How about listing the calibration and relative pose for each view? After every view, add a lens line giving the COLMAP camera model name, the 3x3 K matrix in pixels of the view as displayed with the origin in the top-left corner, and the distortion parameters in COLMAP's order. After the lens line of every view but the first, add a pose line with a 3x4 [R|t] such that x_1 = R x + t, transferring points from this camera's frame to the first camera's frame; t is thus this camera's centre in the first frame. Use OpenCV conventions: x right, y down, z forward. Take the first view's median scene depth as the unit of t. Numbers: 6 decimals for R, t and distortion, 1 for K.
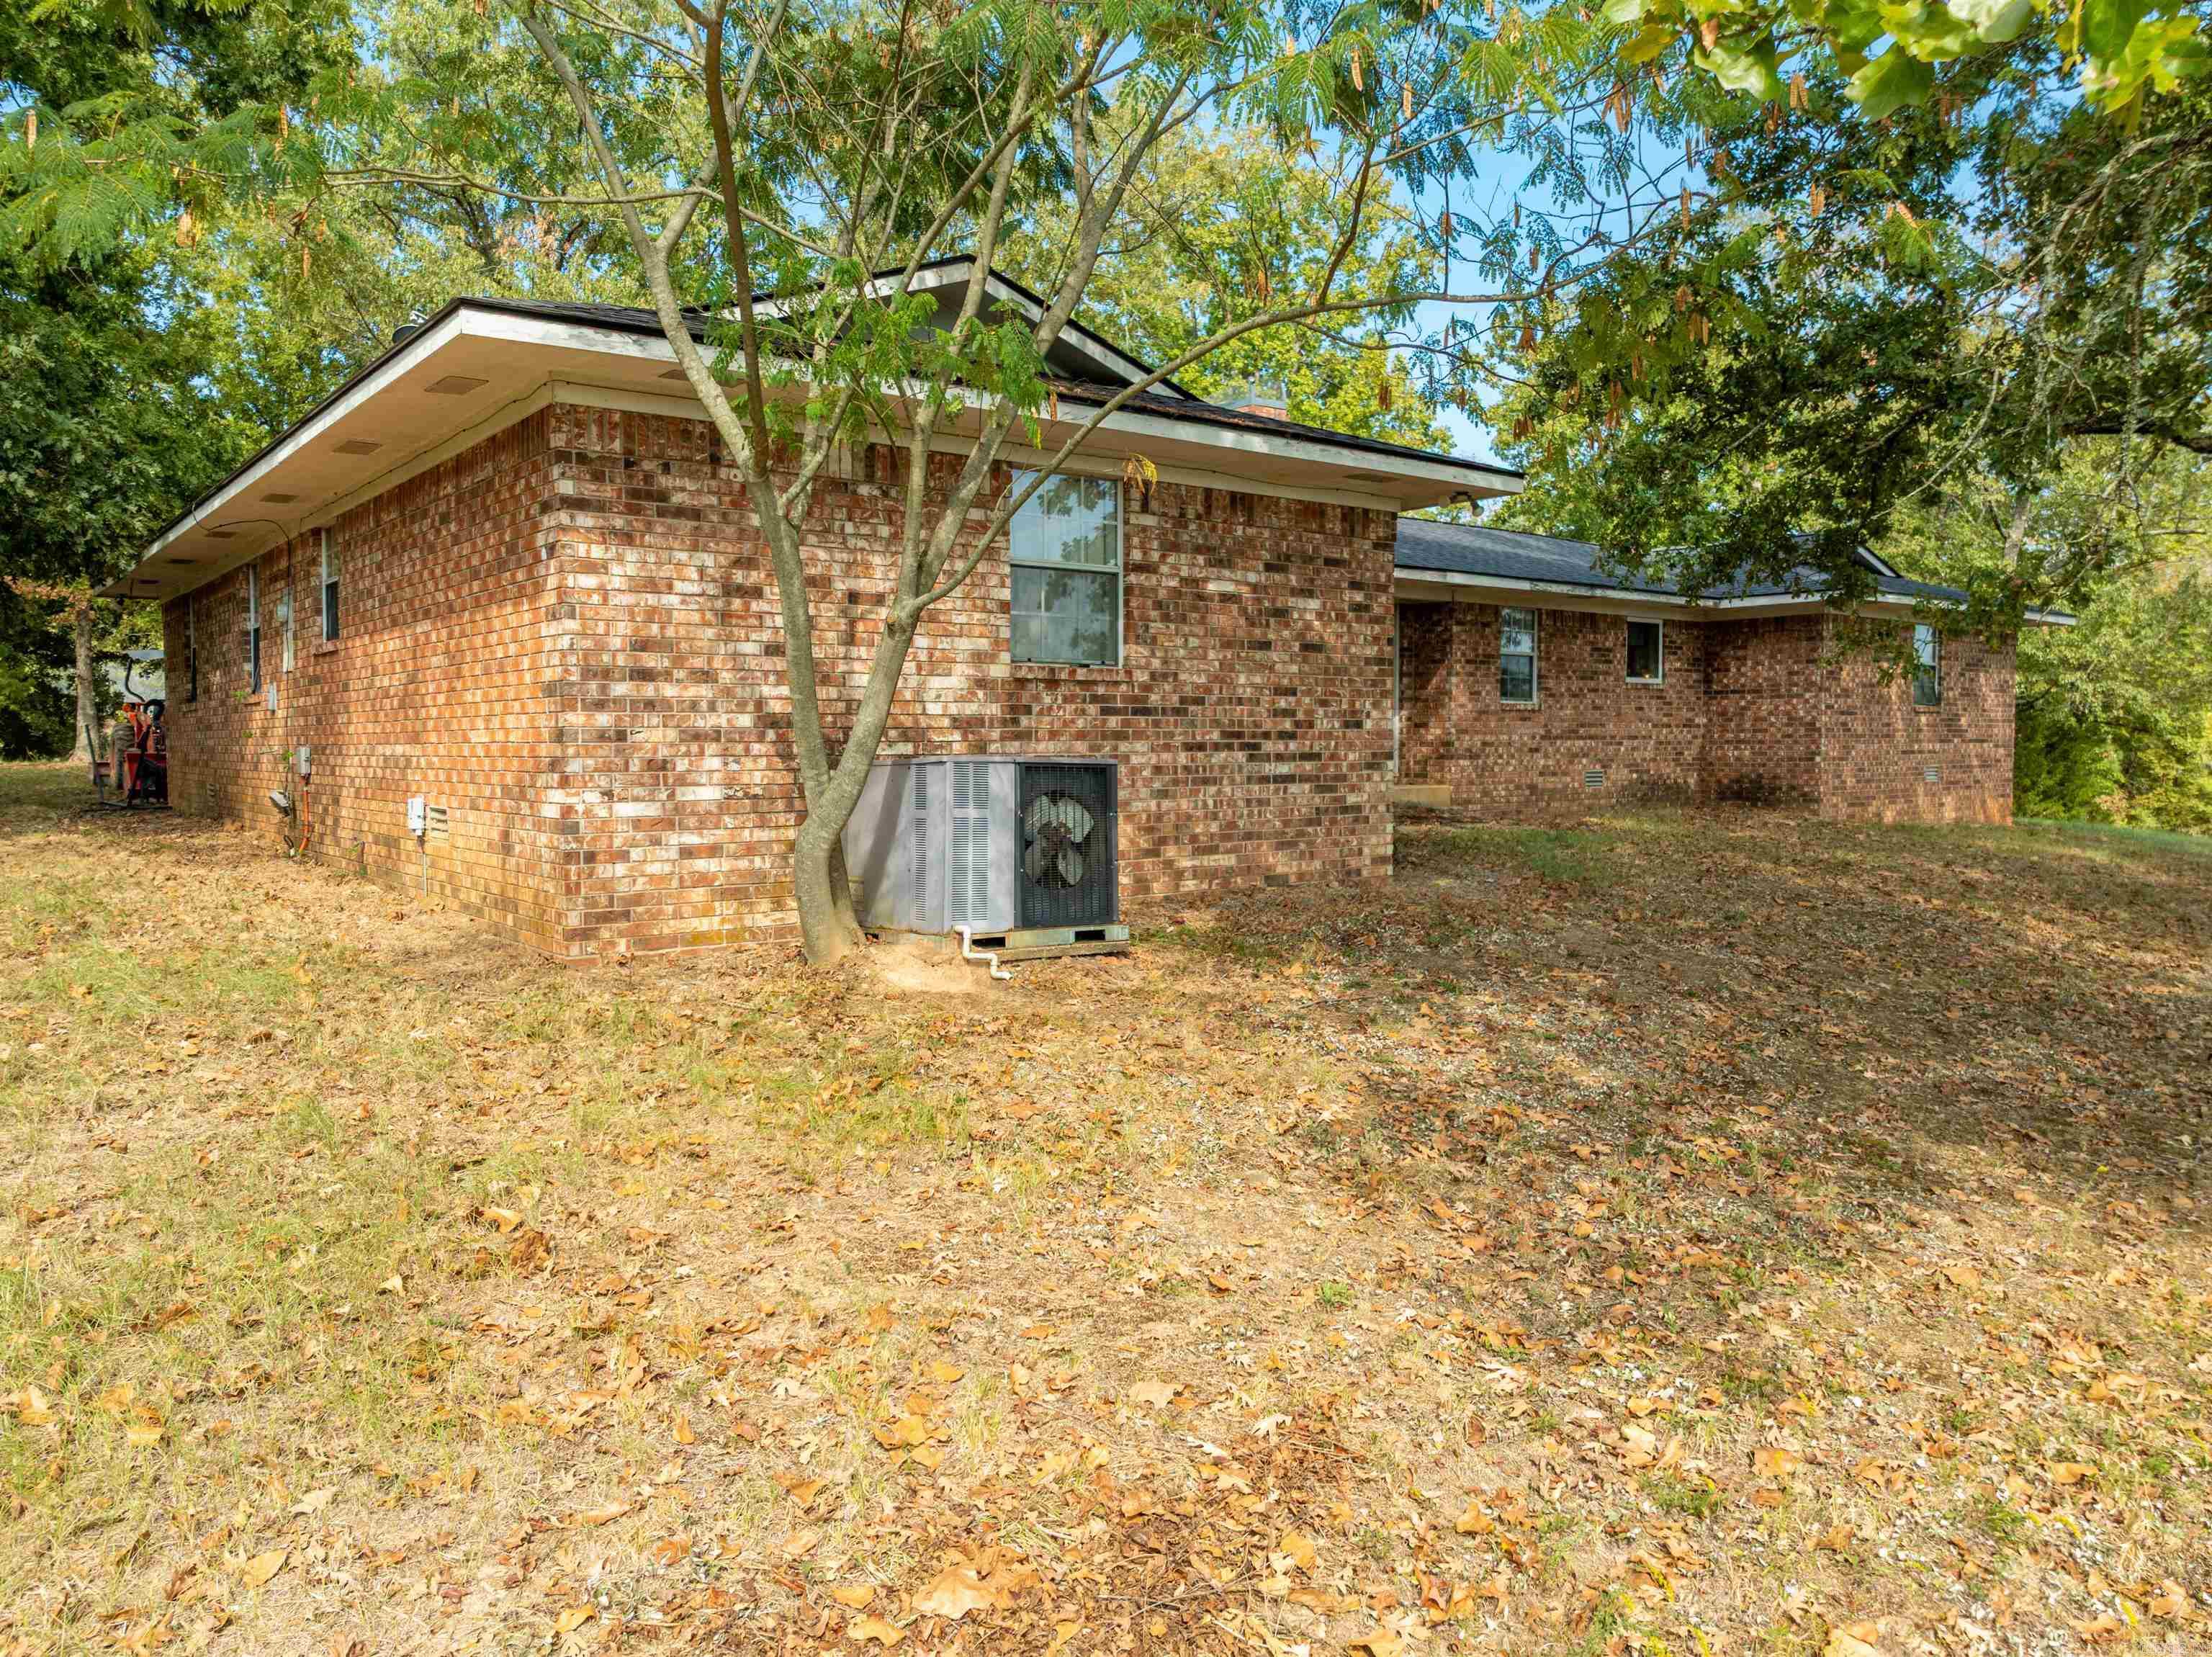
lens RADIAL K [[1560.7, 0, 1106.0], [0, 1560.7, 828.5], [0, 0, 1]] dist [-0.059905, 0.034751]
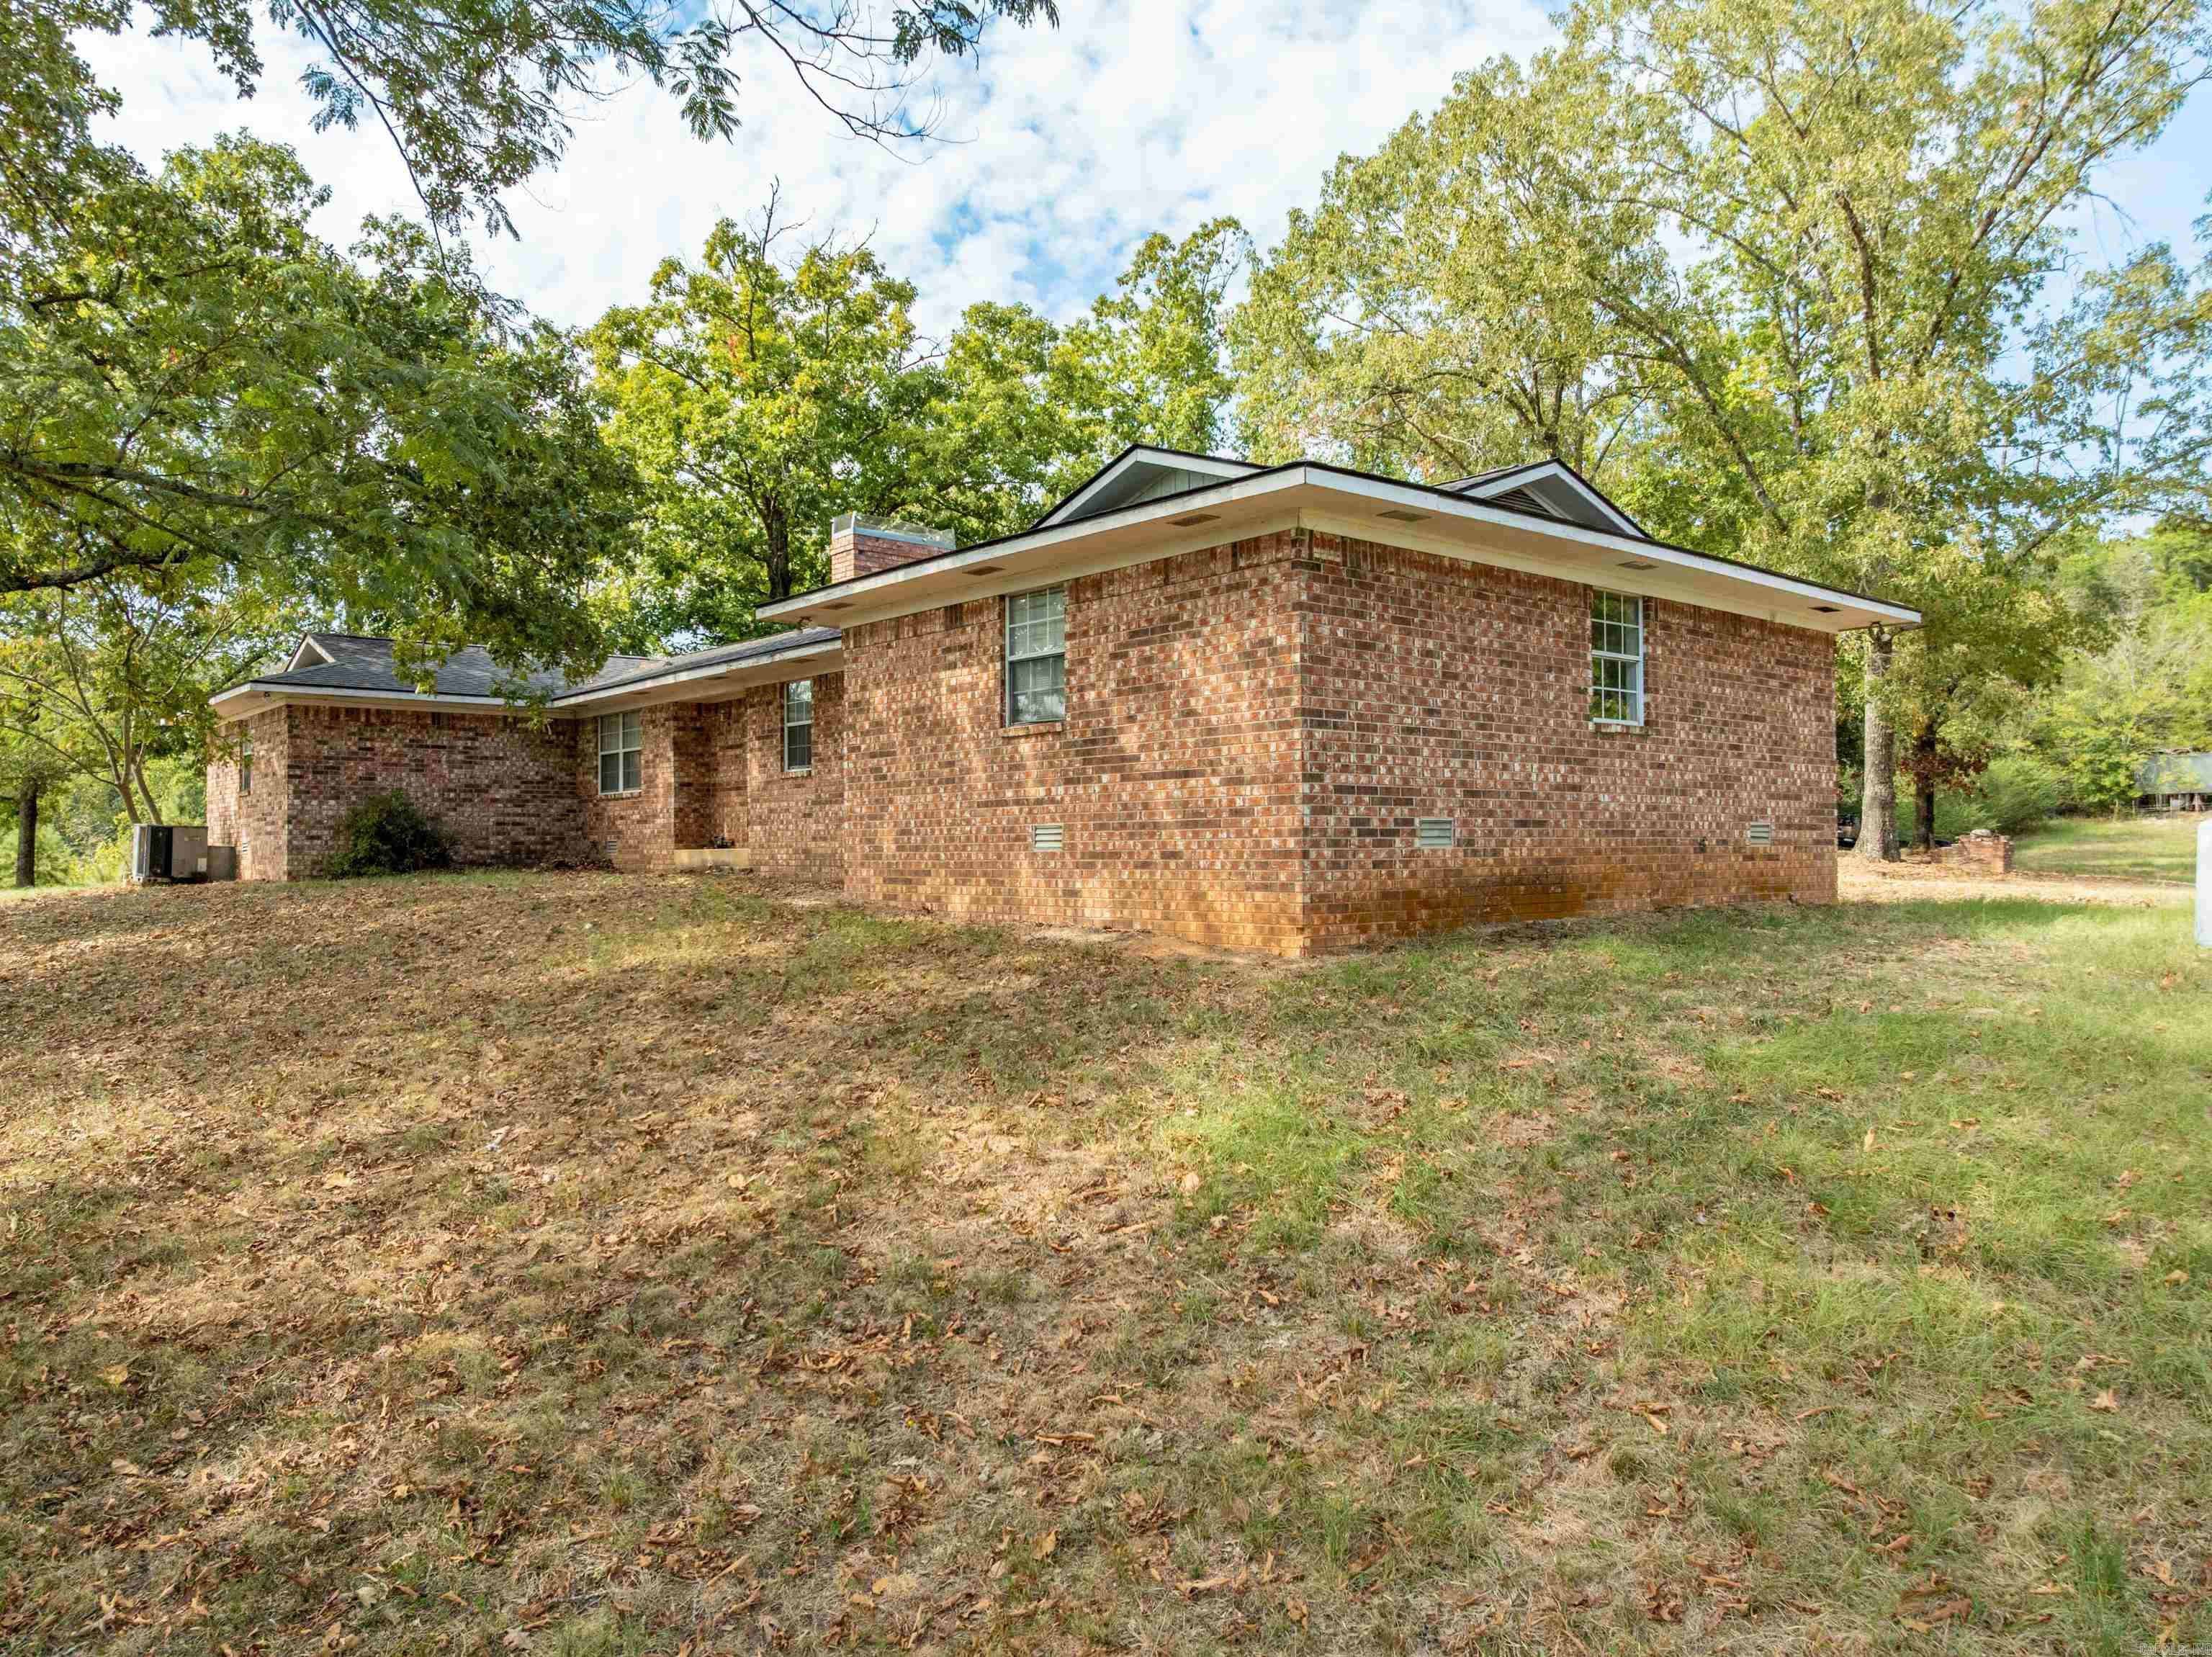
lens RADIAL K [[1560.7, 0, 1106.0], [0, 1560.7, 828.5], [0, 0, 1]] dist [-0.059905, 0.034751]
pose [[-0.002561, -0.015405, -0.999878, 1.224013], [-0.058772, 0.998155, -0.015228, -0.034565], [0.998268, 0.058726, -0.003462, 1.114036]]
